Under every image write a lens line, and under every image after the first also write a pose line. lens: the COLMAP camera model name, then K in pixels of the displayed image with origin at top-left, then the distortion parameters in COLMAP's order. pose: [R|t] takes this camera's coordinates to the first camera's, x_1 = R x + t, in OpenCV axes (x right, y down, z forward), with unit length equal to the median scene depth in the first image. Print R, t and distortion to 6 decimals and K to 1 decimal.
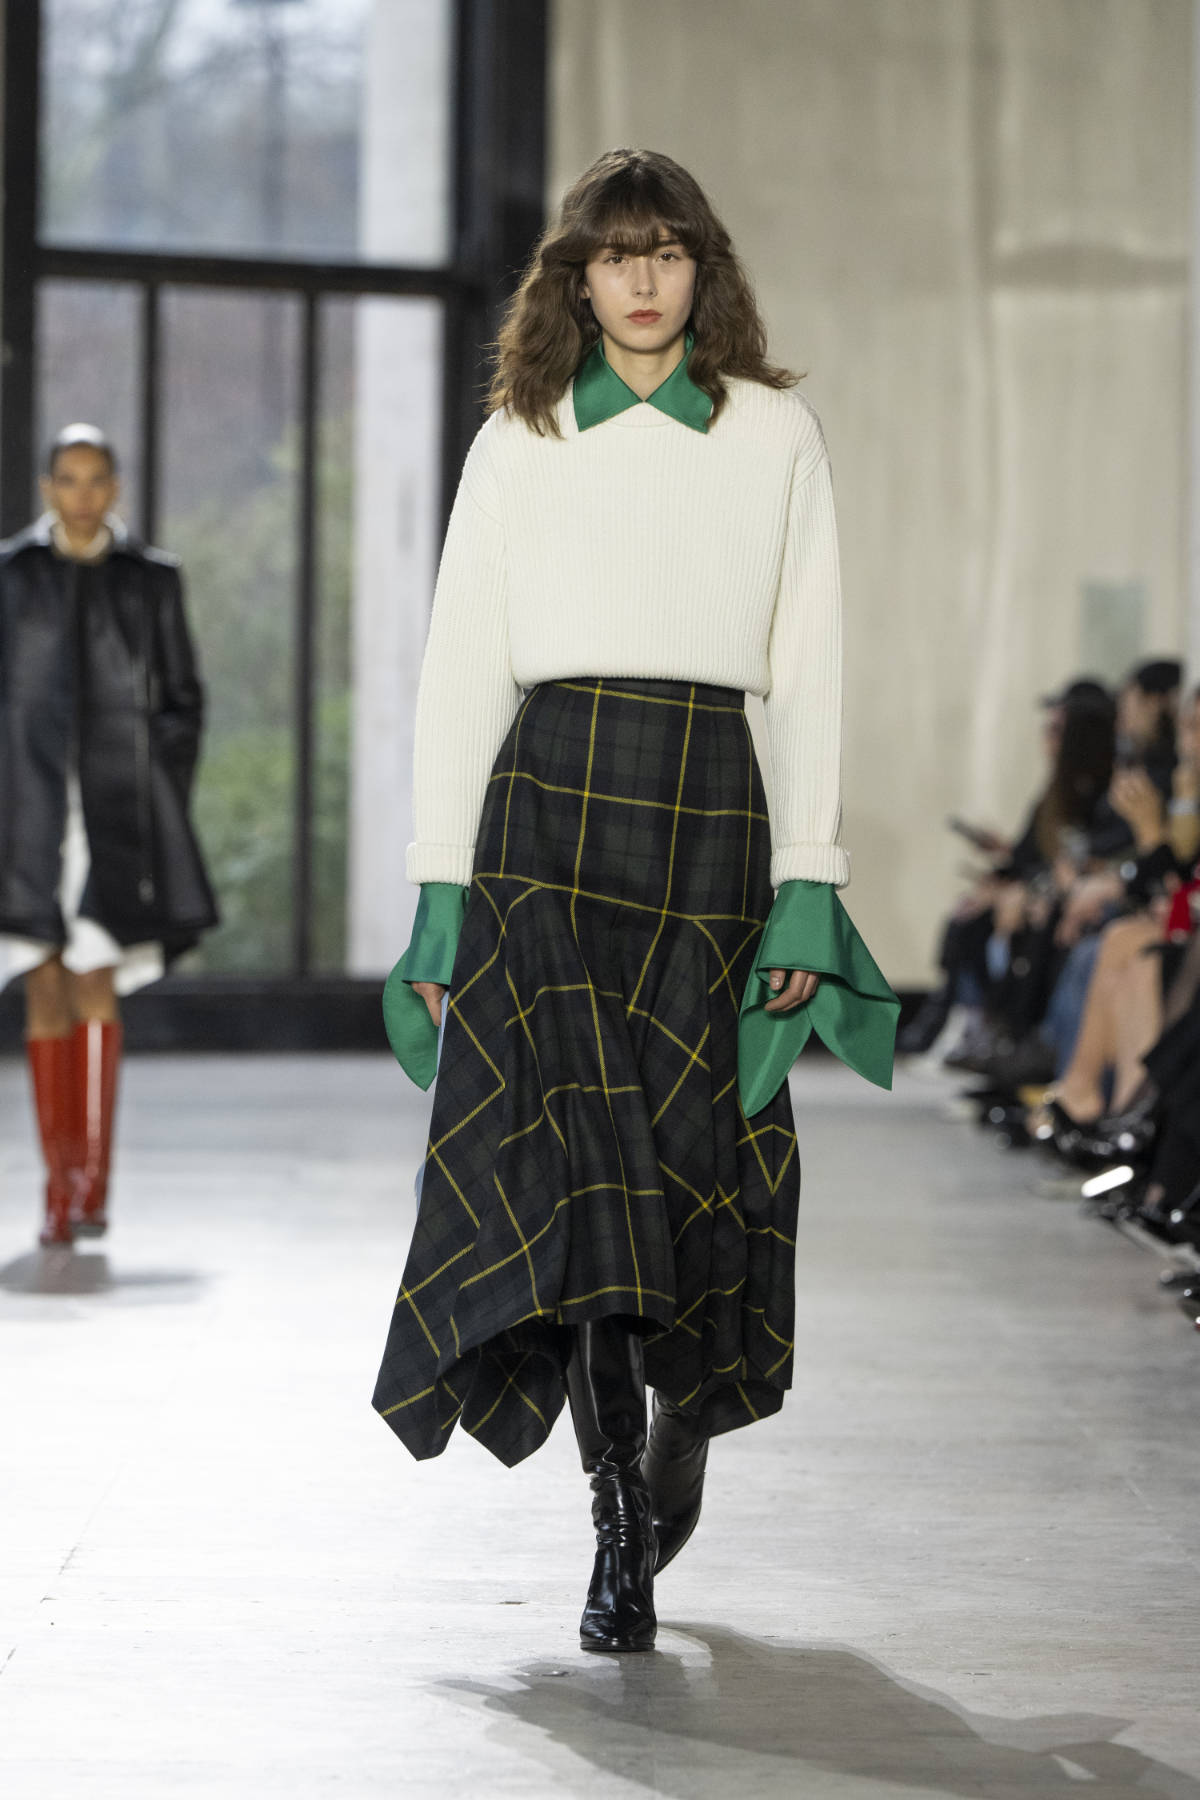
lens RADIAL K [[11505.0, 0, 607.9], [0, 11505.0, 886.1], [0, 0, 1]] dist [-1.086496, 0.000000]
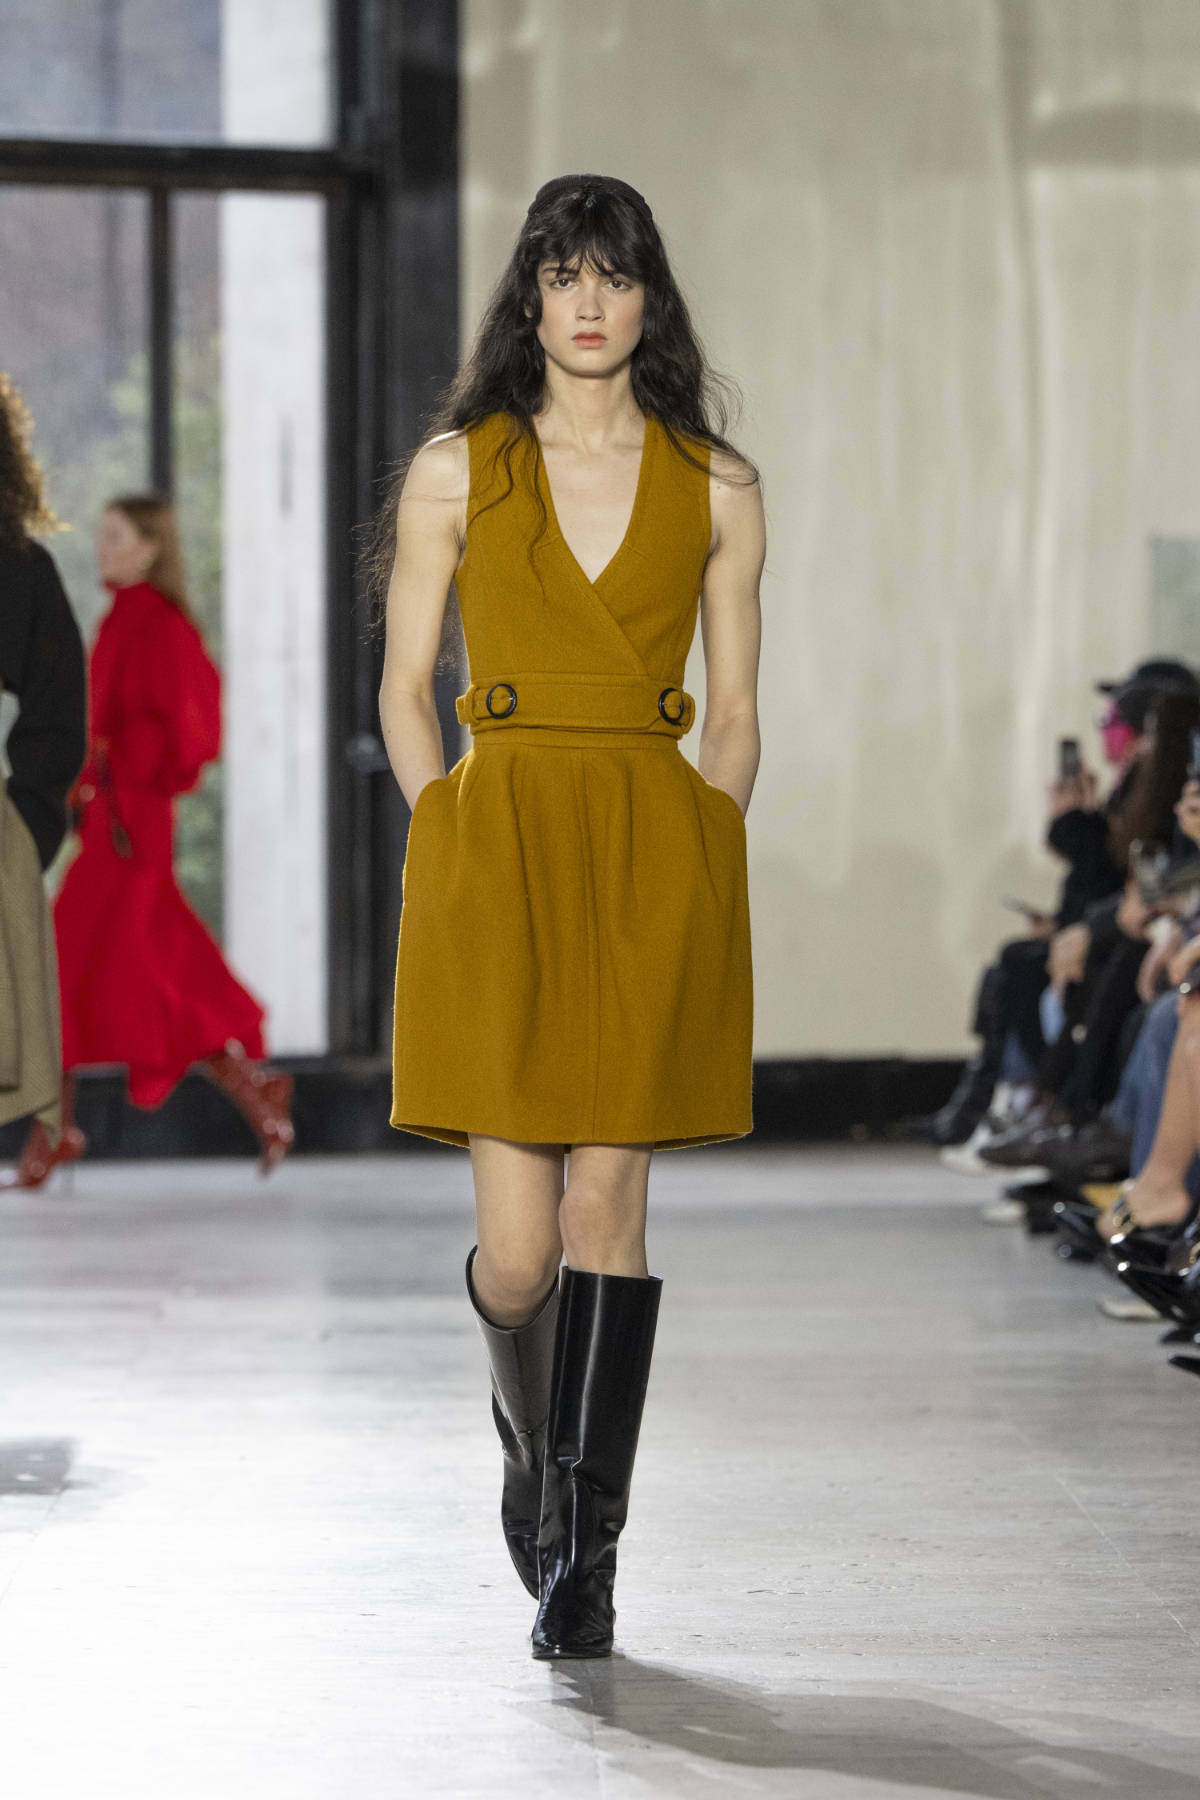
lens RADIAL K [[11505.0, 0, 595.0], [0, 11505.0, 914.0], [0, 0, 1]] dist [-1.086496, 0.000000]
pose [[0.999821, -0.018862, 0.001373, 0.001864], [0.018884, 0.999651, -0.018501, 0.013051], [-0.001023, 0.018524, 0.999828, 0.217904]]
